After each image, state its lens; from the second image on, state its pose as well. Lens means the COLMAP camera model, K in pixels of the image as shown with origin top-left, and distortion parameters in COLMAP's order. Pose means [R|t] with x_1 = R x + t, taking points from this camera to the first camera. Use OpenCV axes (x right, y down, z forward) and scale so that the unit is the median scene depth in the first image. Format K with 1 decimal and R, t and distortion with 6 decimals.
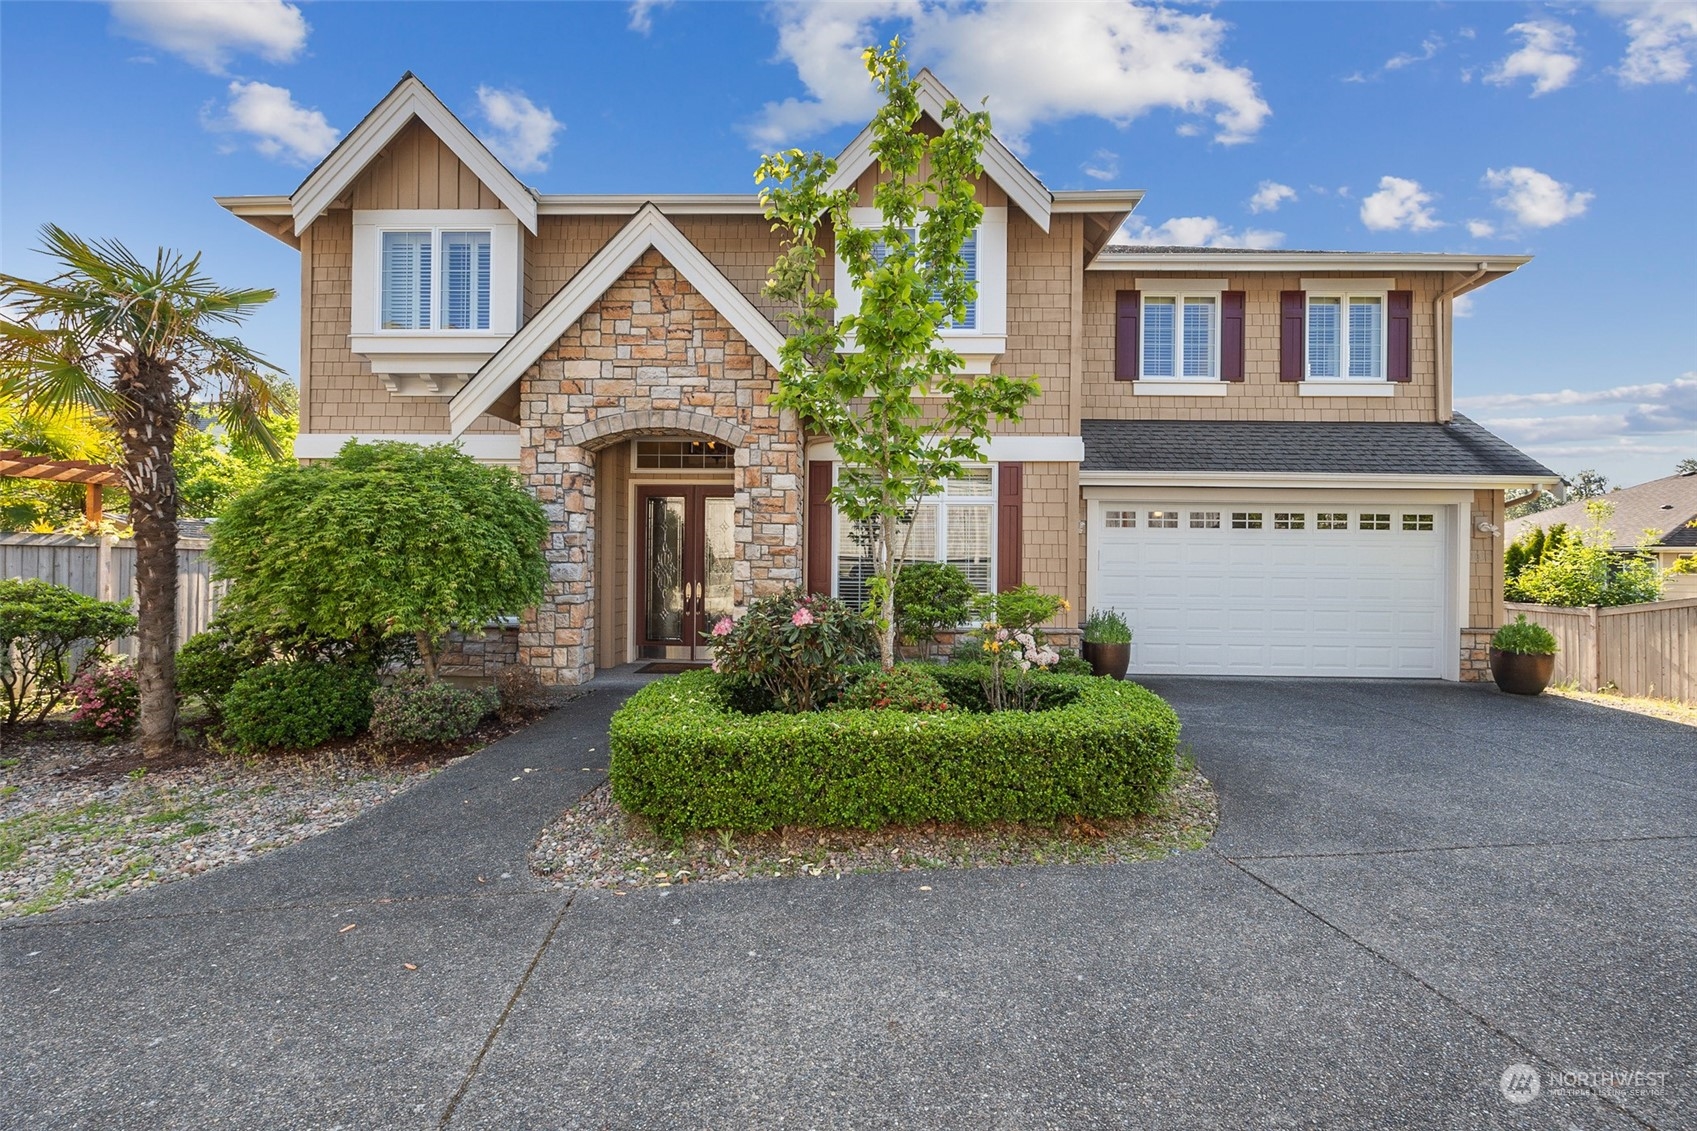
lens RADIAL K [[700.8, 0, 849.8], [0, 700.8, 558.1], [0, 0, 1]] dist [-0.001872, -0.000279]
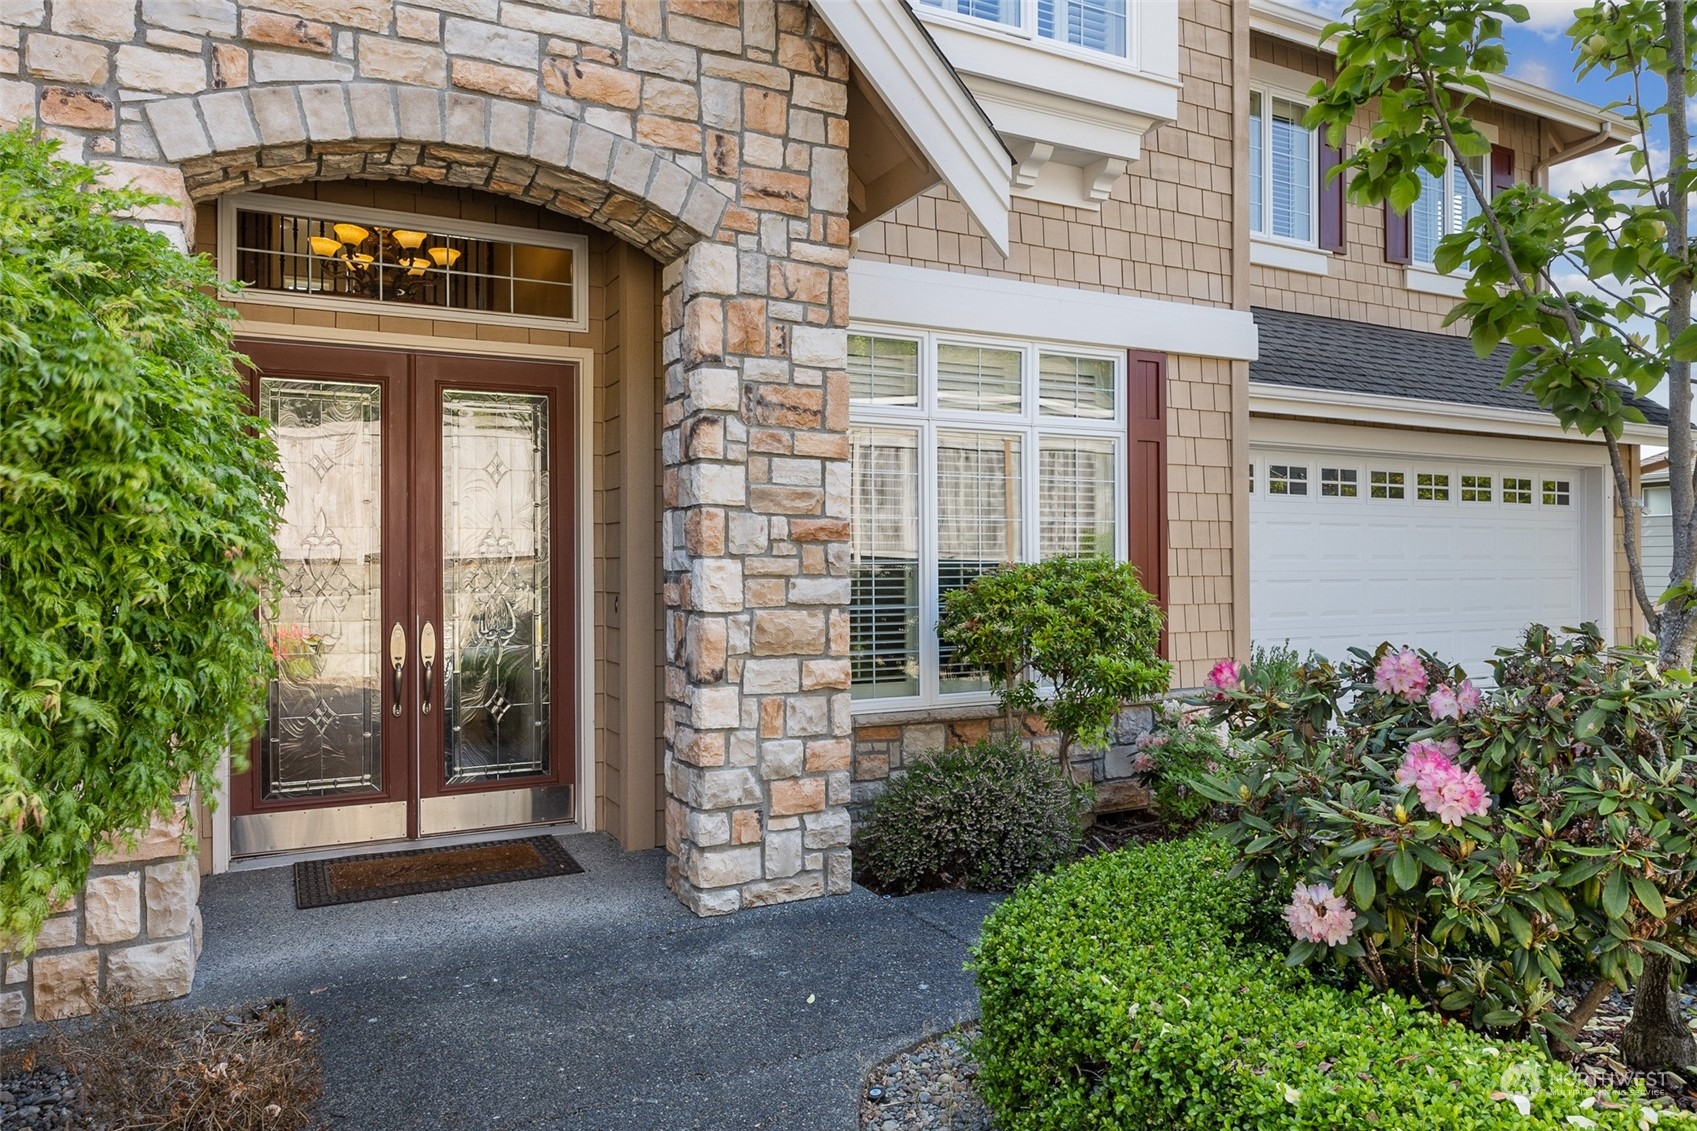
lens RADIAL K [[1151.3, 0, 848.5], [0, 1151.3, 565.5], [0, 0, 1]] dist [-0.007276, -0.001193]
pose [[0.865937, -0.013160, 0.499979, -0.388980], [0.011313, 0.999913, 0.006725, 0.004298], [-0.500024, -0.000167, 0.866011, 0.454490]]
